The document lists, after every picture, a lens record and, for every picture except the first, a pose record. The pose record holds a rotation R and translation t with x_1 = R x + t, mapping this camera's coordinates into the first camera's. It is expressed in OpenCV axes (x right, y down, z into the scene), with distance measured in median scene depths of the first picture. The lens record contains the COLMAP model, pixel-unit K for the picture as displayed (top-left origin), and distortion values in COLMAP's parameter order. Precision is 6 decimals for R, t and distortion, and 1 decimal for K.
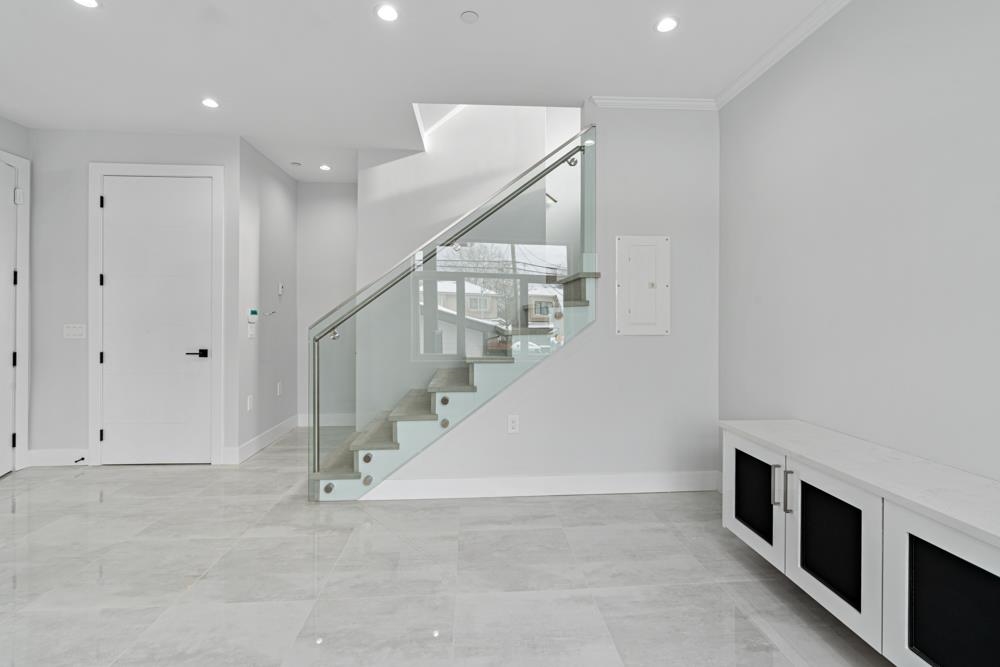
lens RADIAL K [[459.8, 0, 501.4], [0, 459.8, 311.8], [0, 0, 1]] dist [-0.012735, 0.004835]
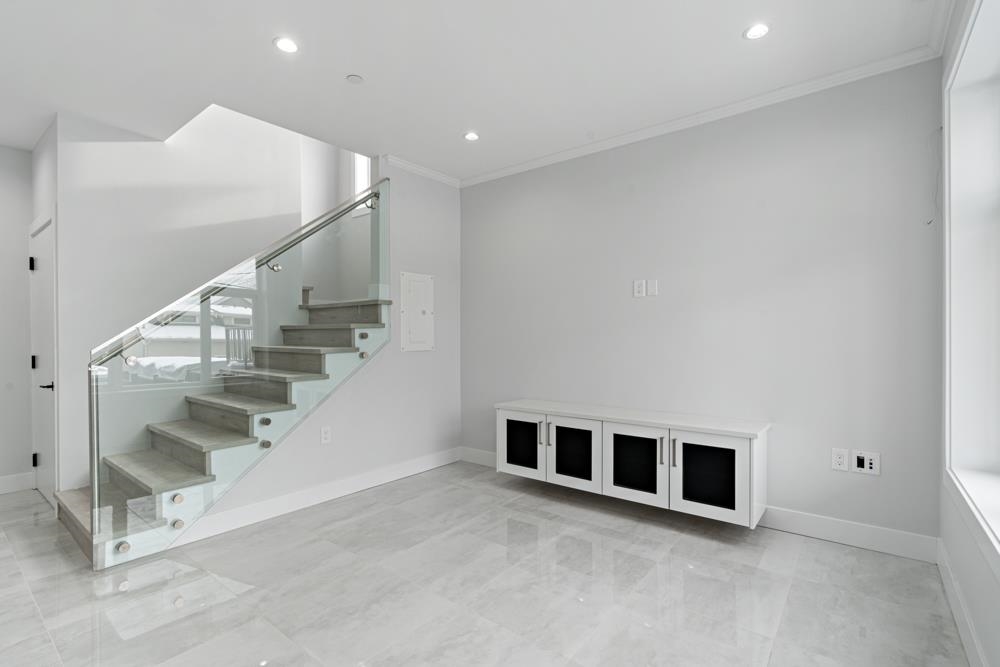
lens RADIAL K [[459.8, 0, 499.0], [0, 459.8, 340.2], [0, 0, 1]] dist [-0.012735, 0.004835]
pose [[0.675915, -0.006986, 0.736946, -0.561023], [-0.004038, 0.999905, 0.013182, 0.002560], [-0.736968, -0.011885, 0.675823, -0.043316]]
